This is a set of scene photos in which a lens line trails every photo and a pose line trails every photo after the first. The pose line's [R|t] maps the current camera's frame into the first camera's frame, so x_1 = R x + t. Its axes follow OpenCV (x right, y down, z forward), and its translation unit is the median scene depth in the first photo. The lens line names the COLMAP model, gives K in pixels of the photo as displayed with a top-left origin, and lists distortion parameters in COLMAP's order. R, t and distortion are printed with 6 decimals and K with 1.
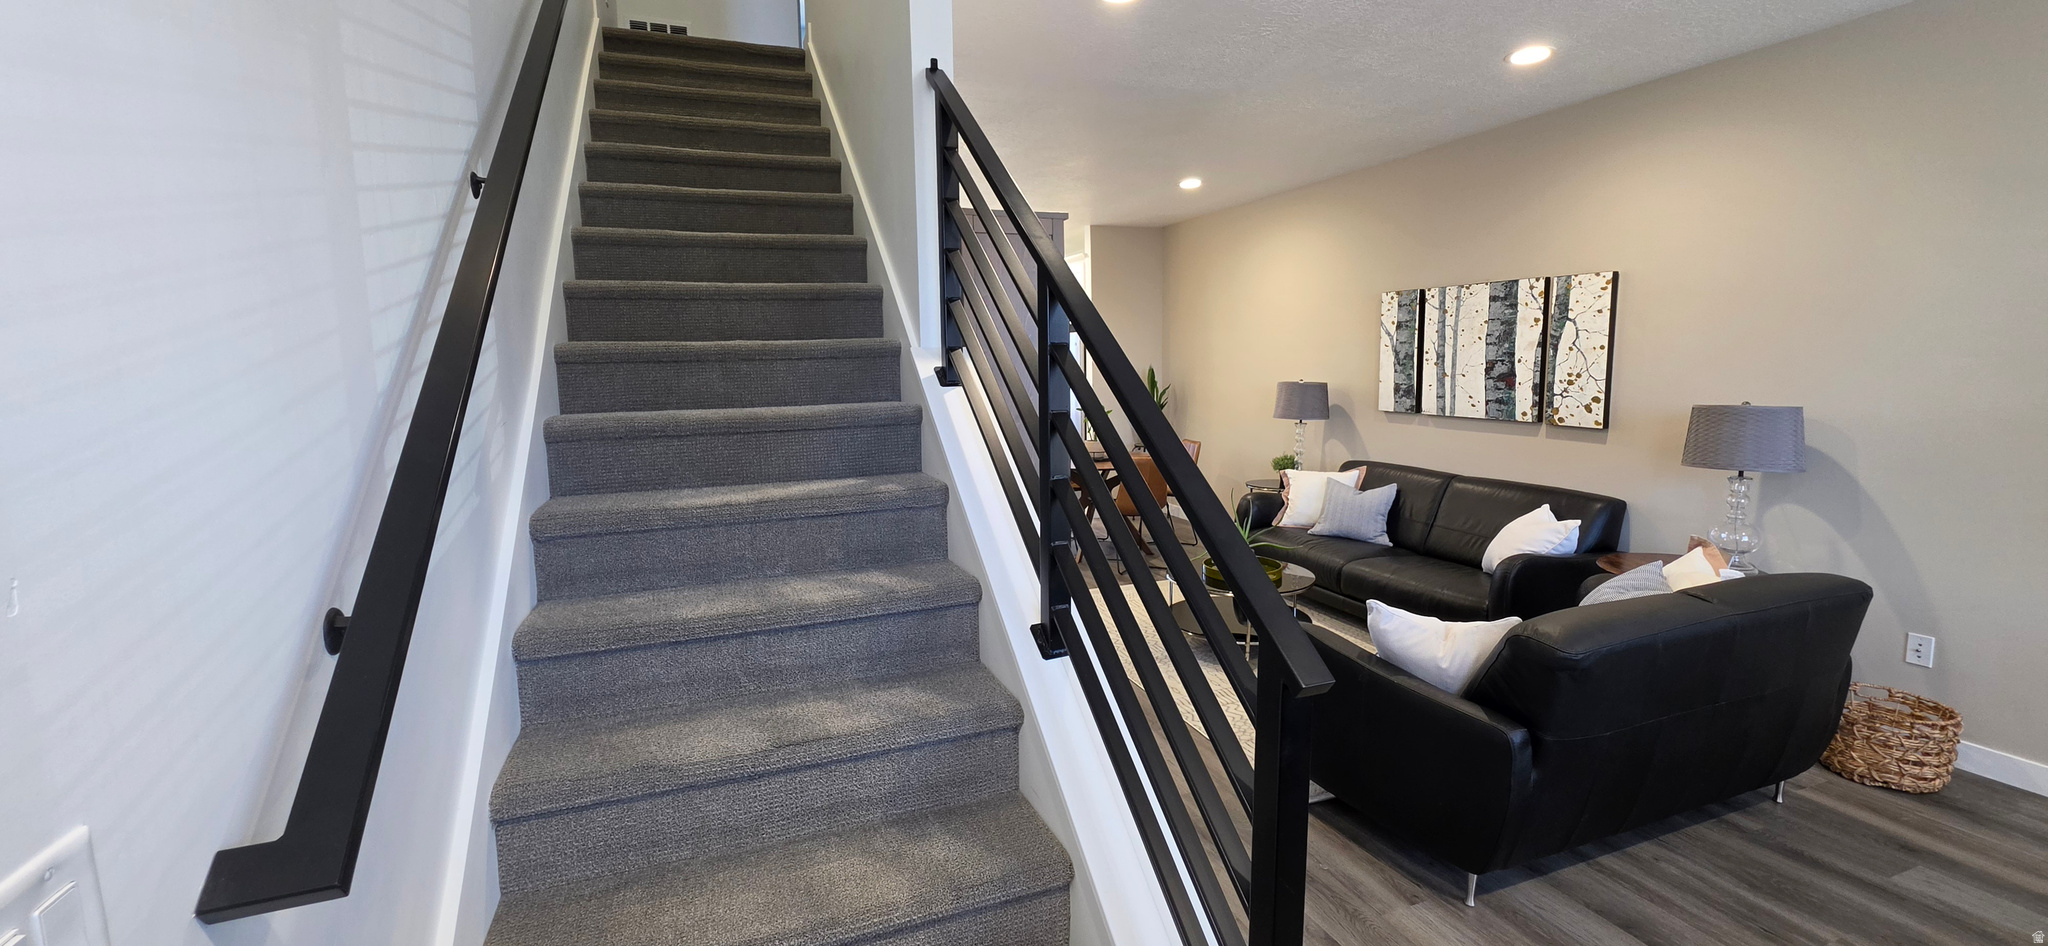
lens RADIAL K [[818.0, 0, 1020.7], [0, 818.0, 461.4], [0, 0, 1]] dist [-0.000542, 0.000386]
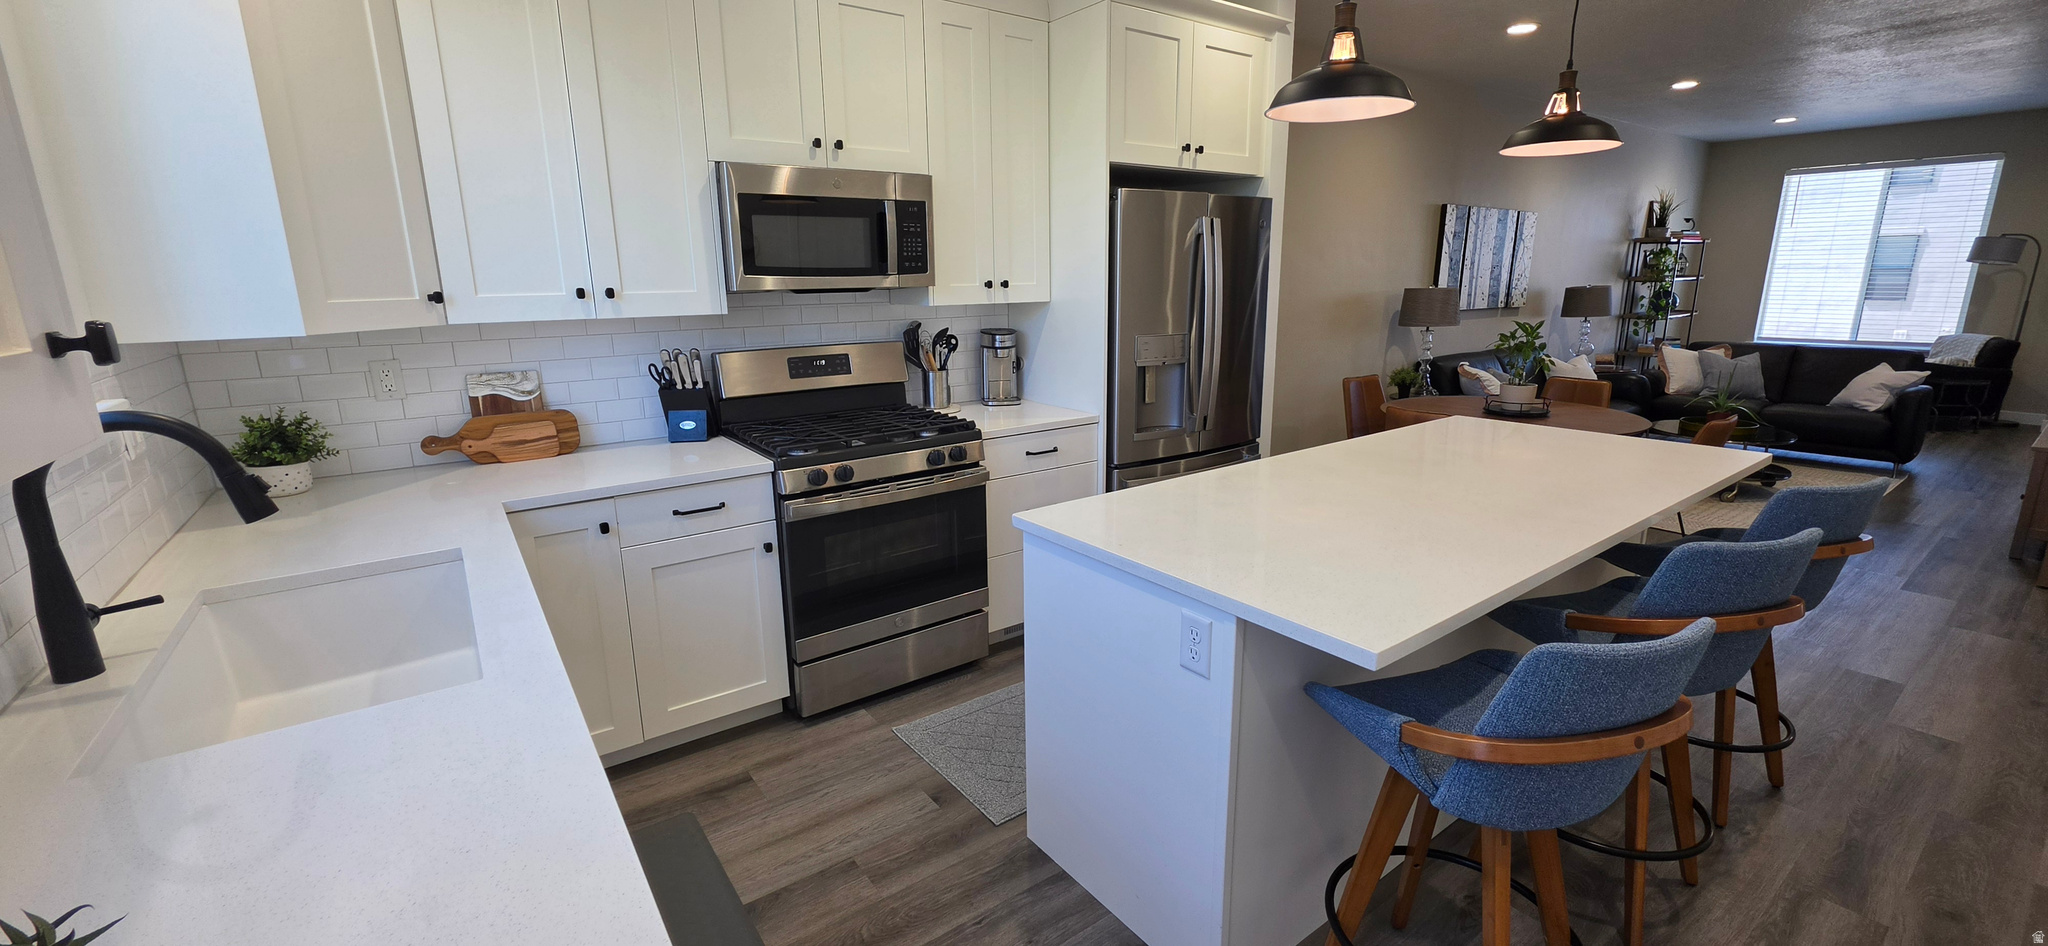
lens RADIAL K [[818.0, 0, 1020.7], [0, 818.0, 461.4], [0, 0, 1]] dist [-0.000542, 0.000386]
pose [[-0.263322, -0.194682, 0.944860, -0.611566], [0.135403, 0.962272, 0.236005, -0.242967], [-0.955158, 0.190082, -0.227026, 2.171049]]
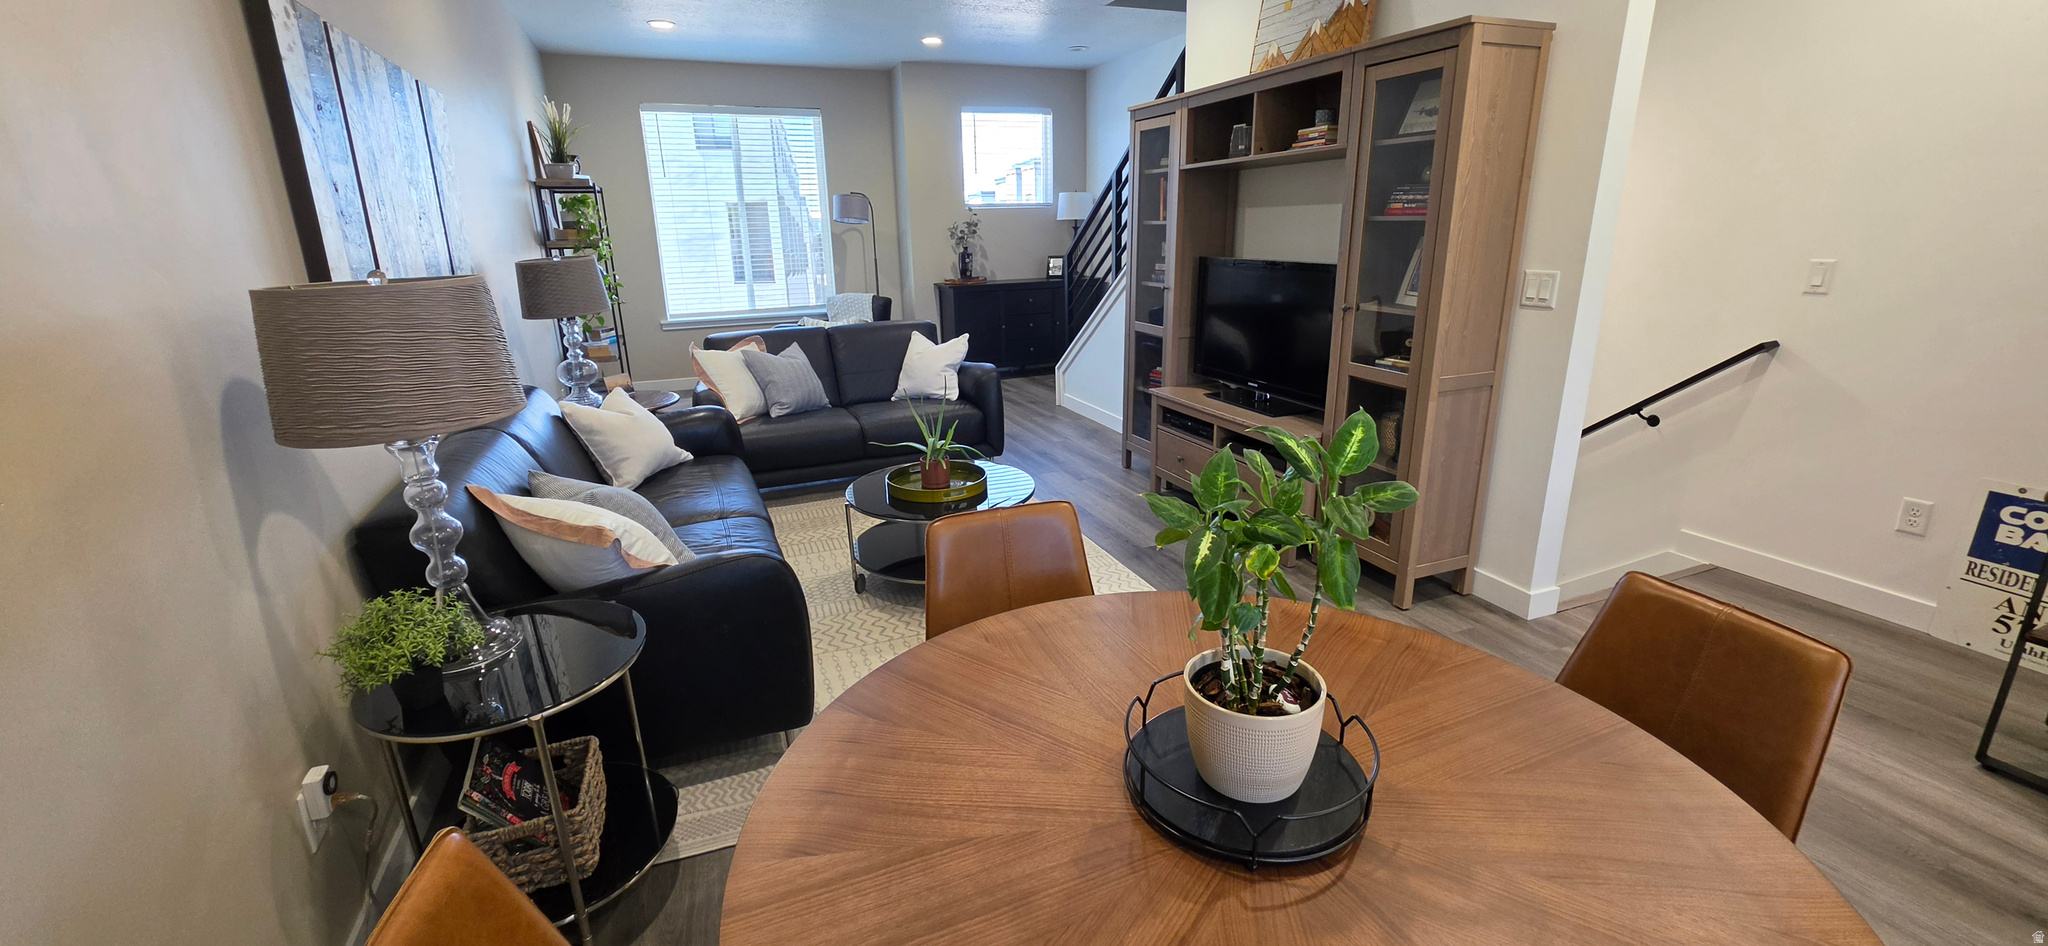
lens RADIAL K [[818.0, 0, 1020.7], [0, 818.0, 461.4], [0, 0, 1]] dist [-0.000542, 0.000386]
pose [[-0.998832, 0.043768, -0.020460, 0.191090], [0.032071, 0.917375, 0.396729, -0.176223], [0.036134, 0.395610, -0.917708, 1.588500]]
